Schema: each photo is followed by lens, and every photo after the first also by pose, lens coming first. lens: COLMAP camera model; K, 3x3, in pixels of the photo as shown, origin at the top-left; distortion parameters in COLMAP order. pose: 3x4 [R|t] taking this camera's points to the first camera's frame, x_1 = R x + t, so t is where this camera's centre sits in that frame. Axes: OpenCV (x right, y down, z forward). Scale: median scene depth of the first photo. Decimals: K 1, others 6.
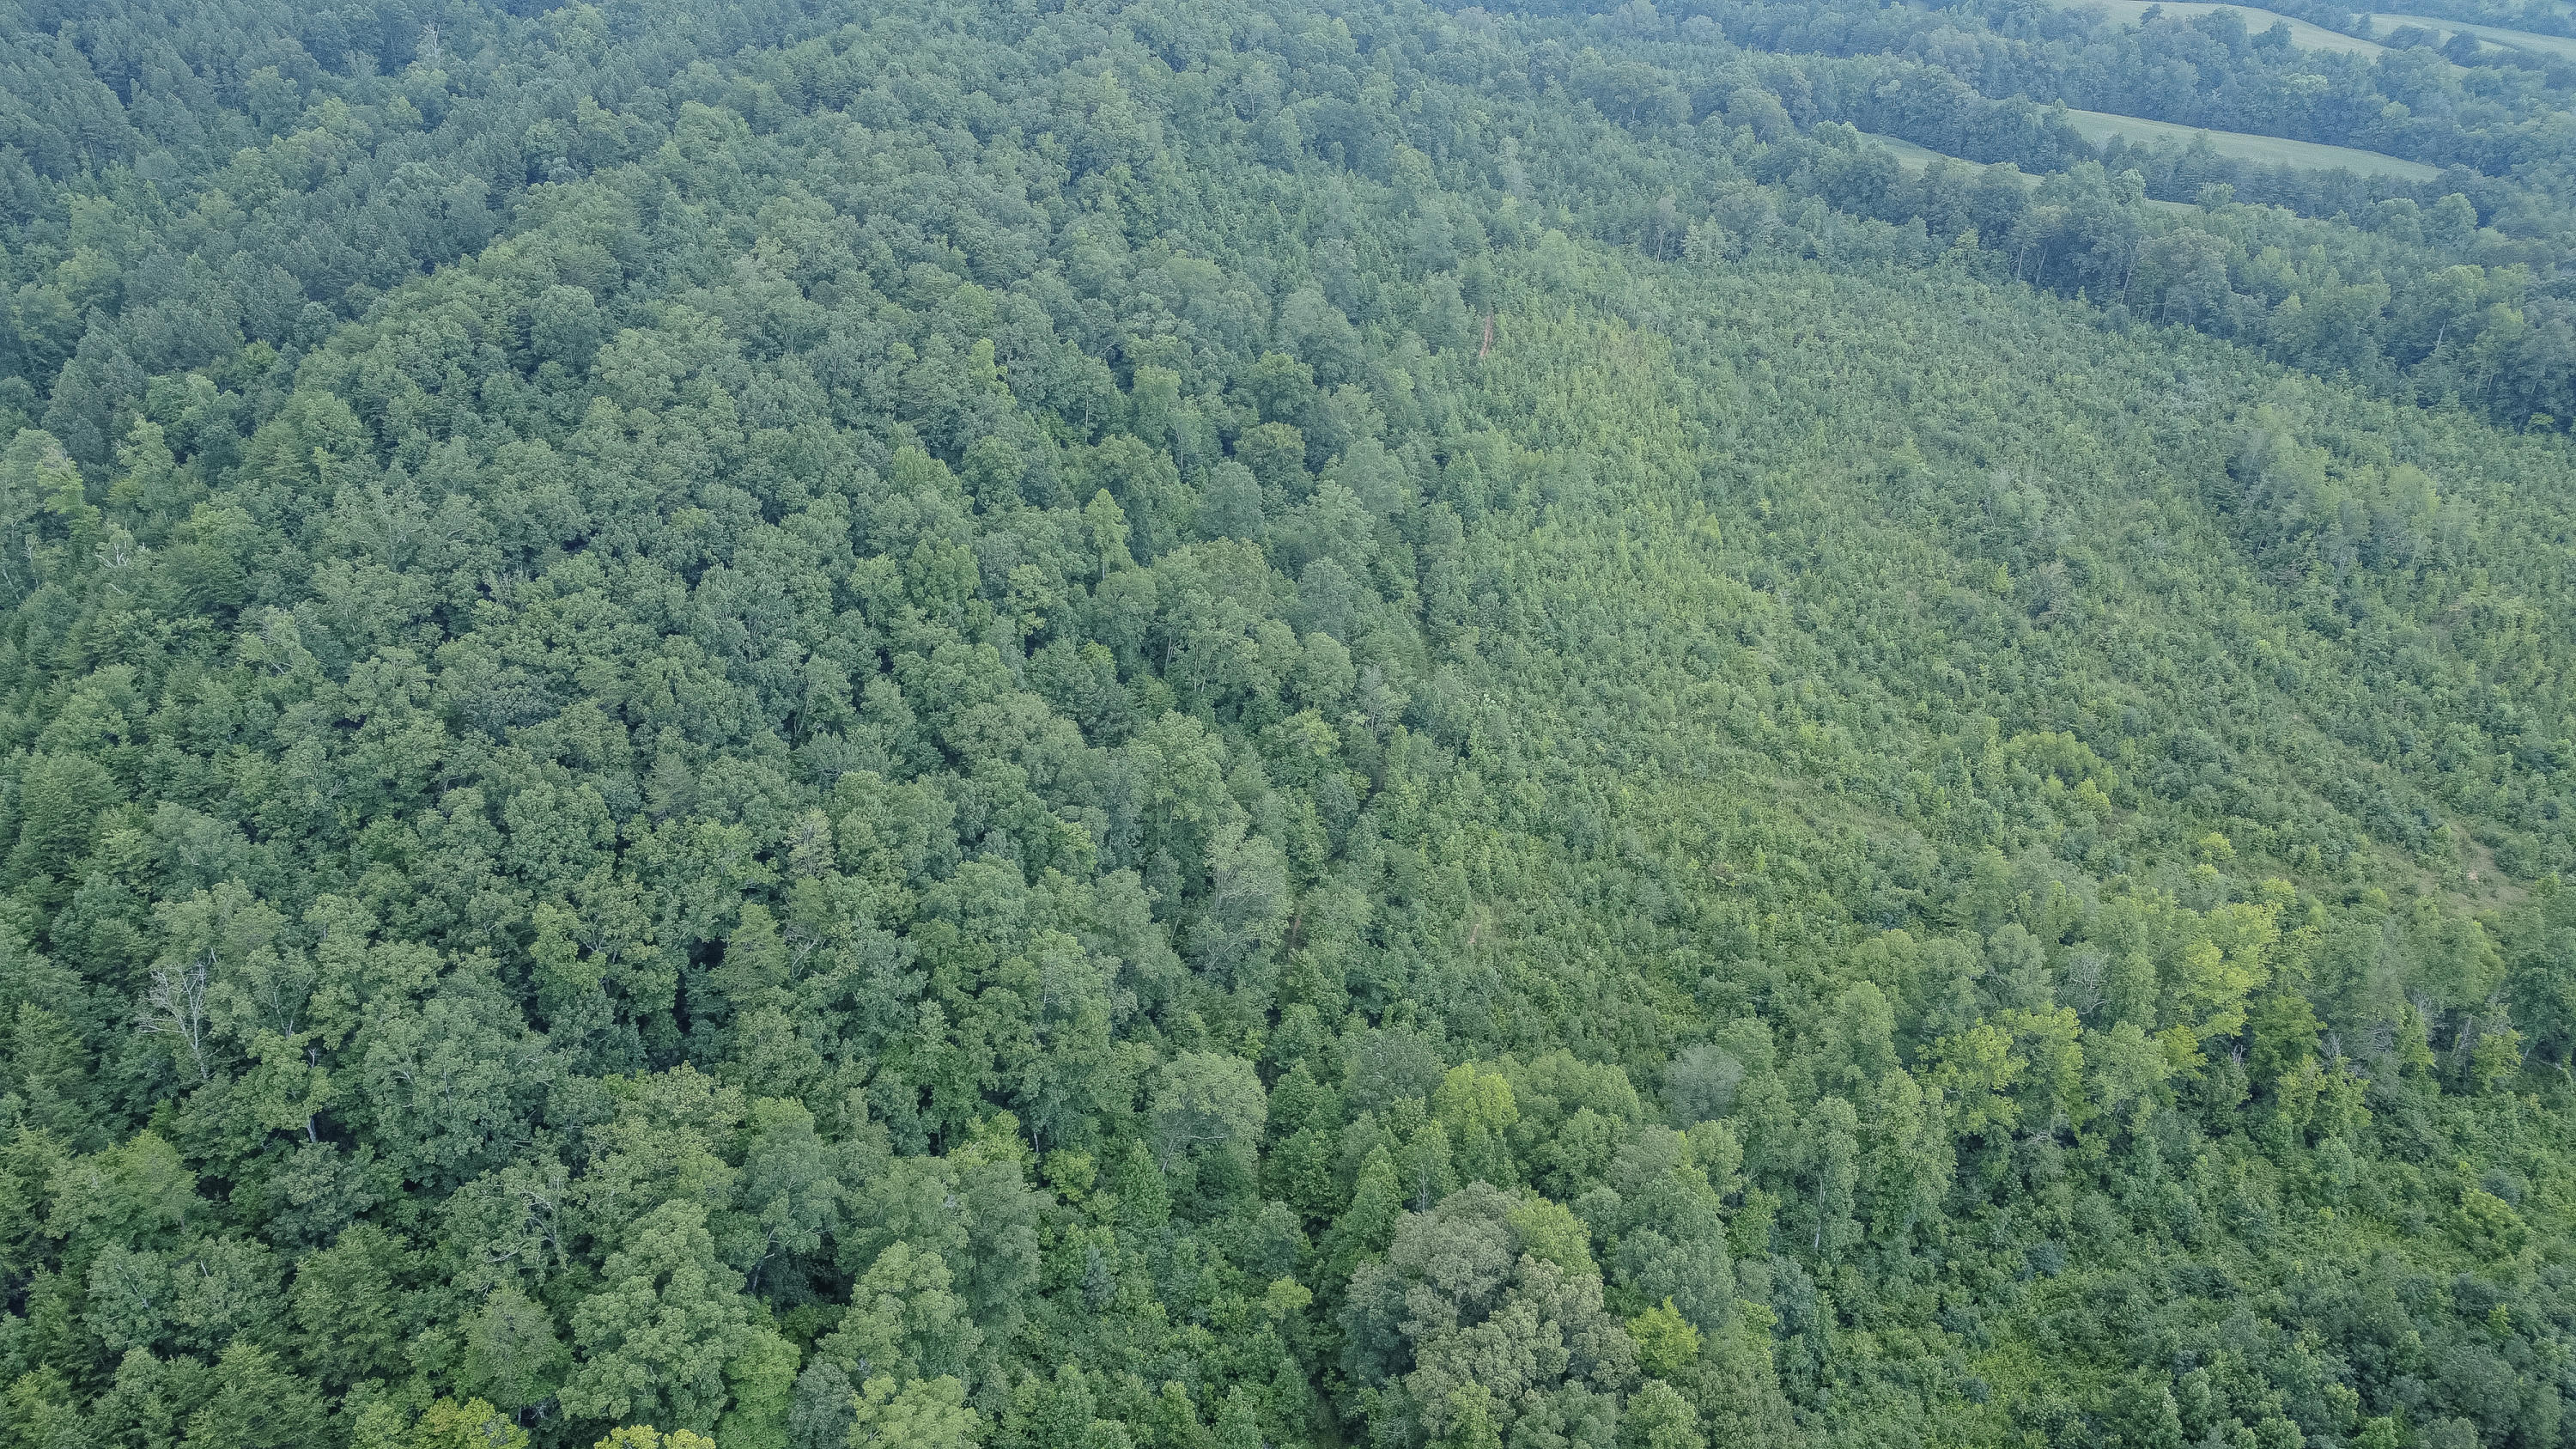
lens RADIAL K [[1945.3, 0, 1284.9], [0, 1945.3, 730.5], [0, 0, 1]] dist [-0.001573, -0.006172]
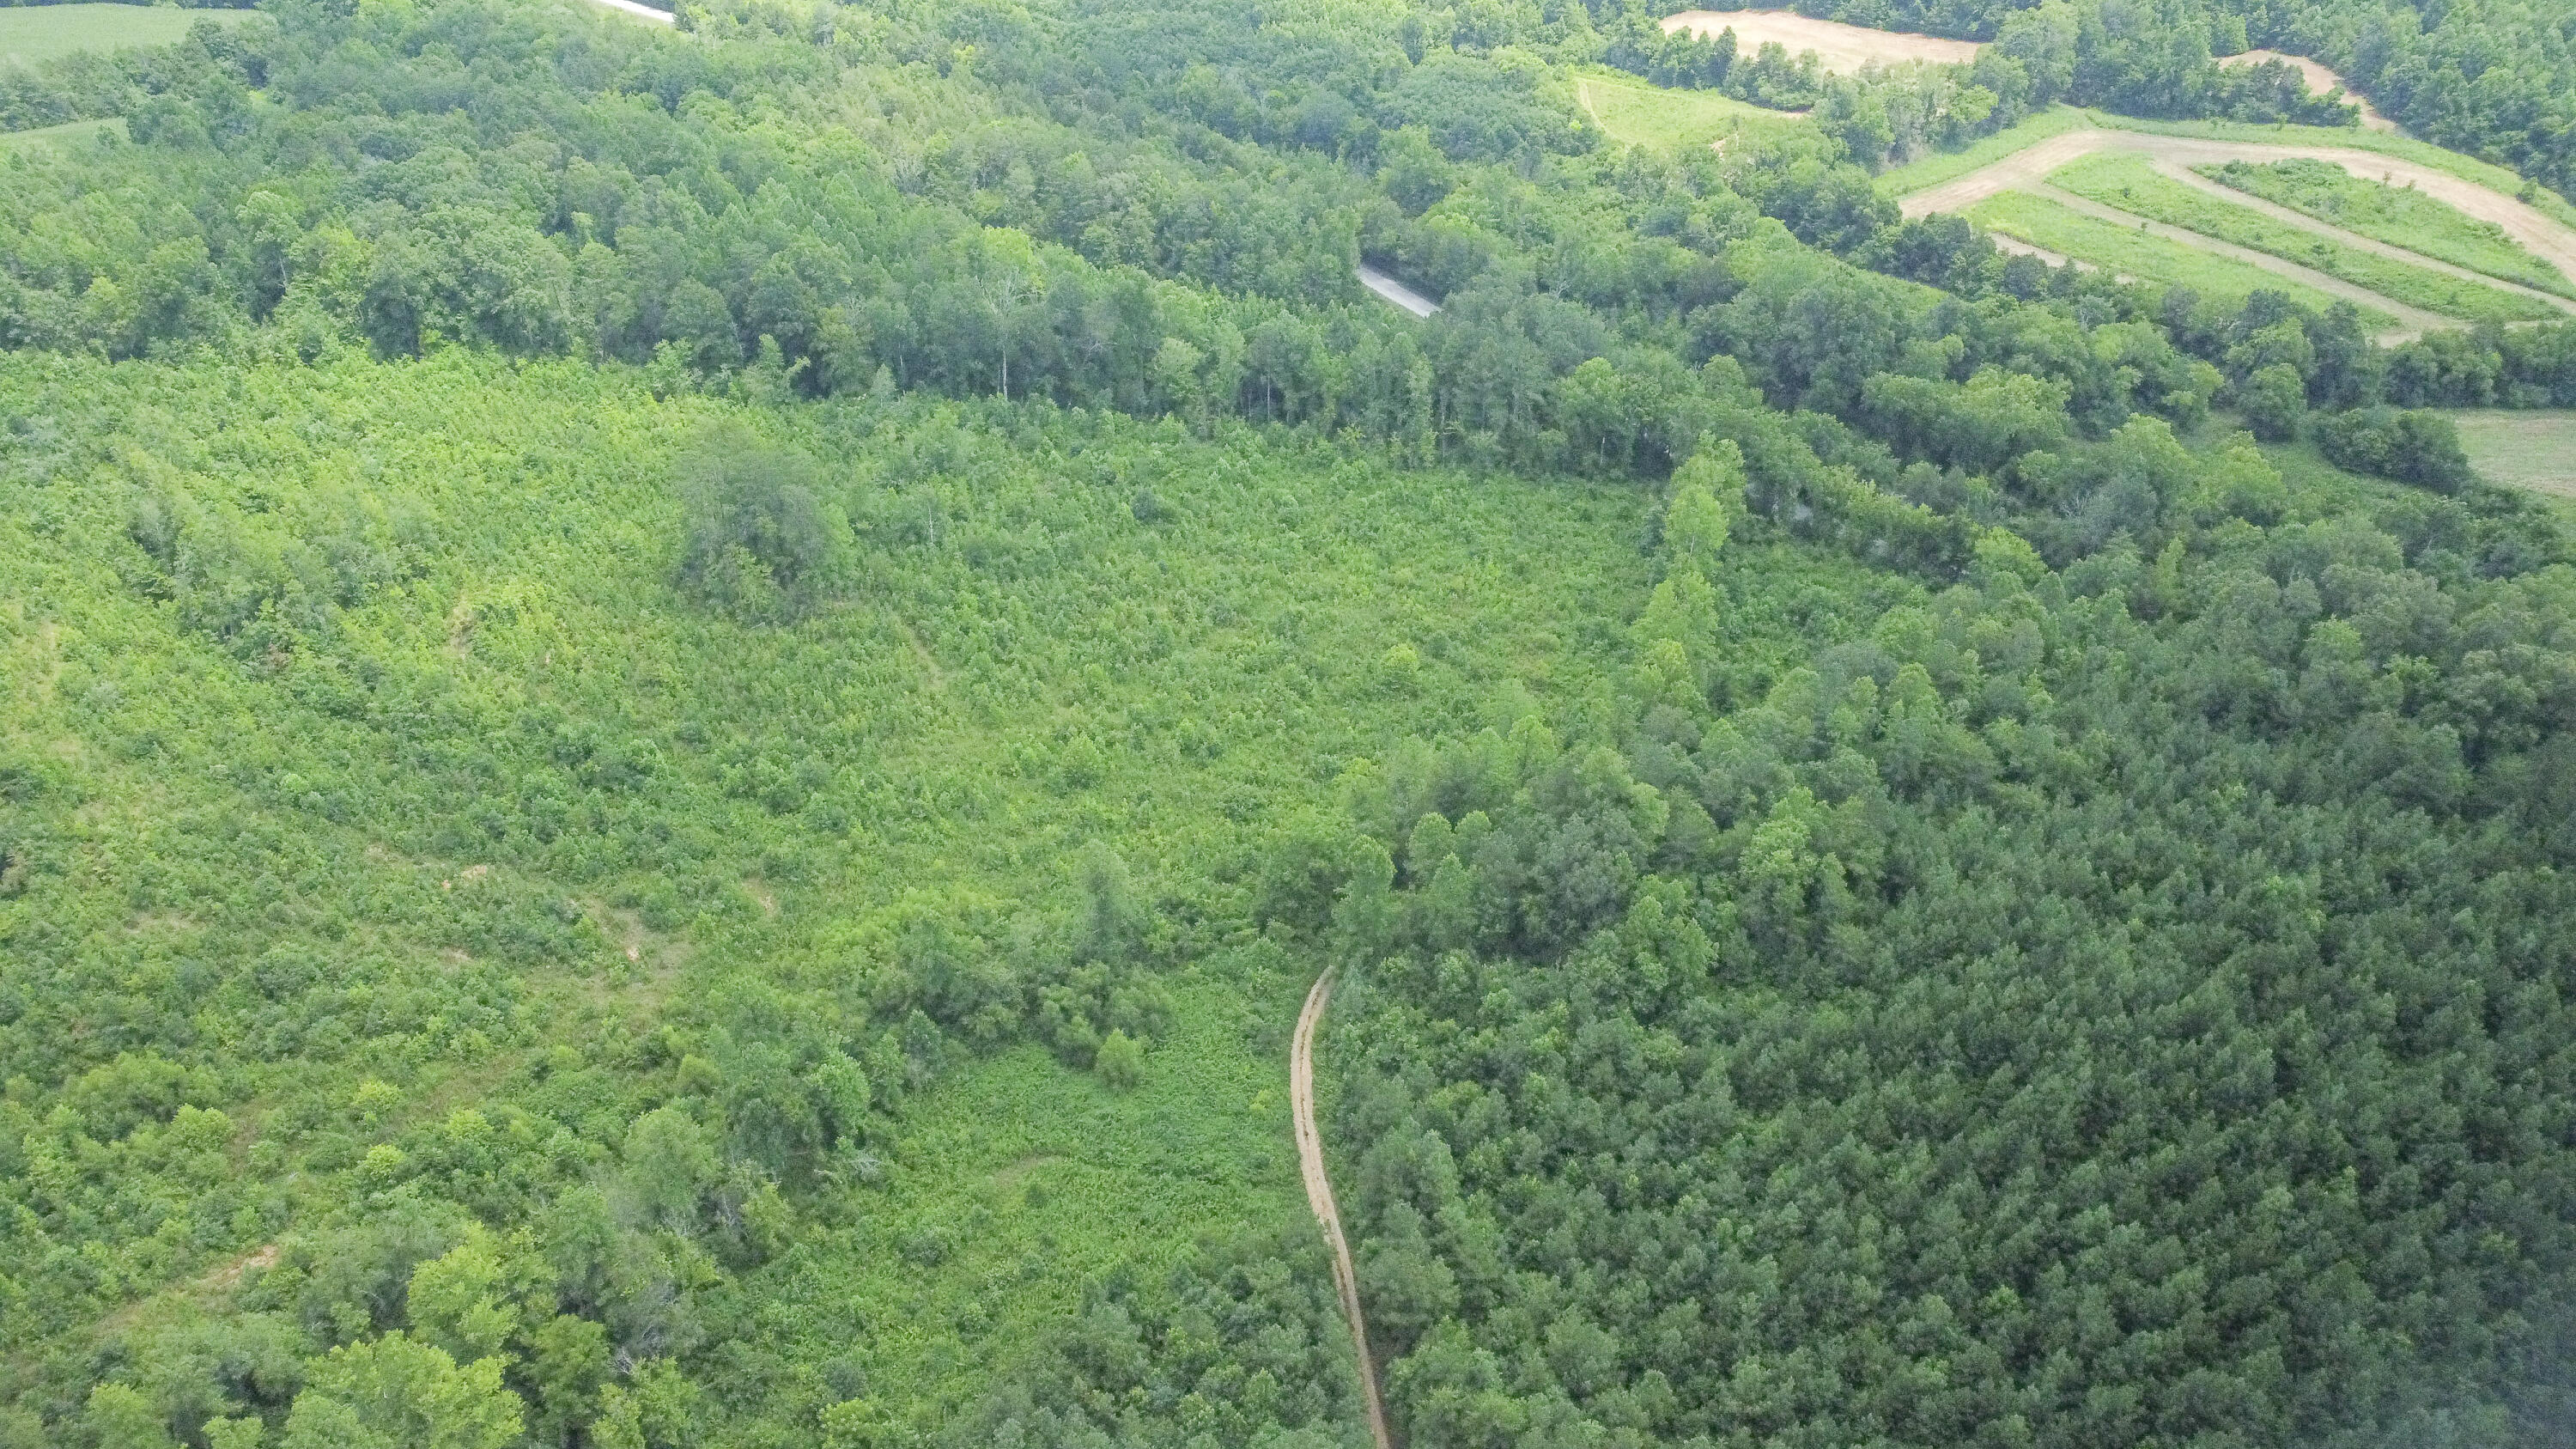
lens RADIAL K [[1945.3, 0, 1279.3], [0, 1945.3, 743.2], [0, 0, 1]] dist [-0.001573, -0.006172]
pose [[0.533819, -0.479484, 0.696514, 0.156211], [0.389334, 0.870560, 0.300907, -0.138526], [-0.750638, 0.110546, 0.651400, 0.143370]]
